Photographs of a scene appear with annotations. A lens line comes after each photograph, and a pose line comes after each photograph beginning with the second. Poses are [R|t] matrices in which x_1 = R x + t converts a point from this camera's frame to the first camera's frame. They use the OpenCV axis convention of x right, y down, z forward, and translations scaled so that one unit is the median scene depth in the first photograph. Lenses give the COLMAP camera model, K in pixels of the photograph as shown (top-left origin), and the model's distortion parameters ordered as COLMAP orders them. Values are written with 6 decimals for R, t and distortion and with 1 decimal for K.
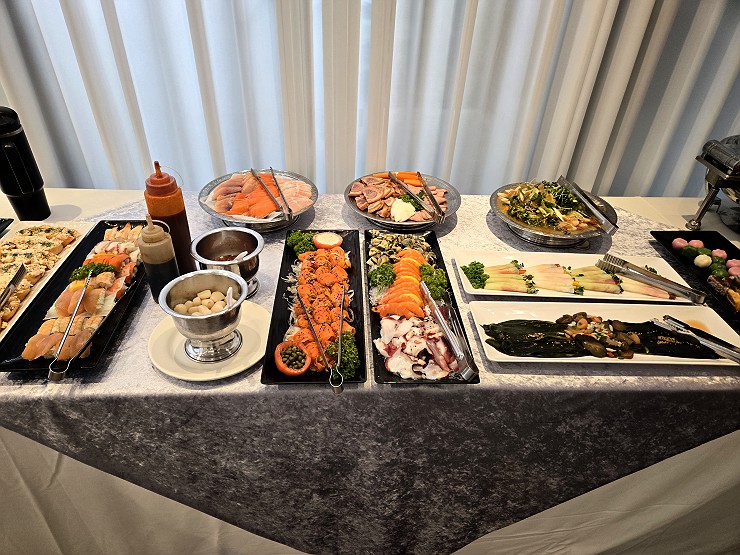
lens RADIAL K [[494.8, 0, 370.0], [0, 494.8, 277.5], [0, 0, 1]] dist [0.041508, -0.003840]
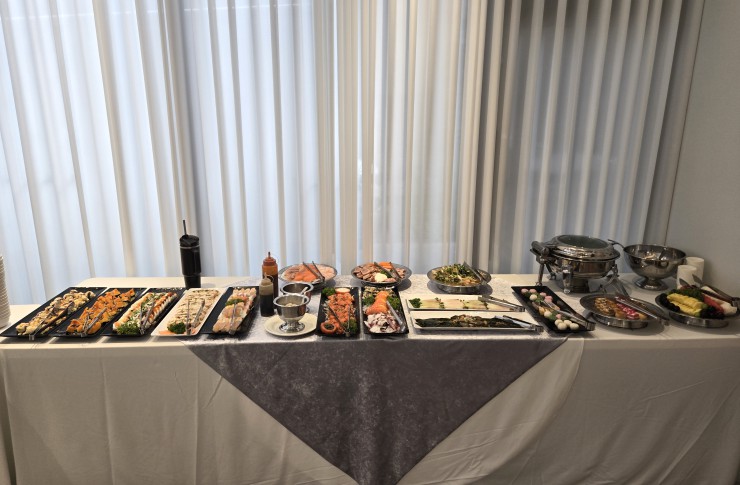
lens RADIAL K [[513.6, 0, 370.0], [0, 513.6, 242.5], [0, 0, 1]] dist [-0.000086, 0.000122]
pose [[0.999372, -0.031370, -0.016502, 0.072373], [0.023641, 0.936781, -0.349117, 0.519713], [0.026410, 0.348508, 0.936934, -1.120026]]
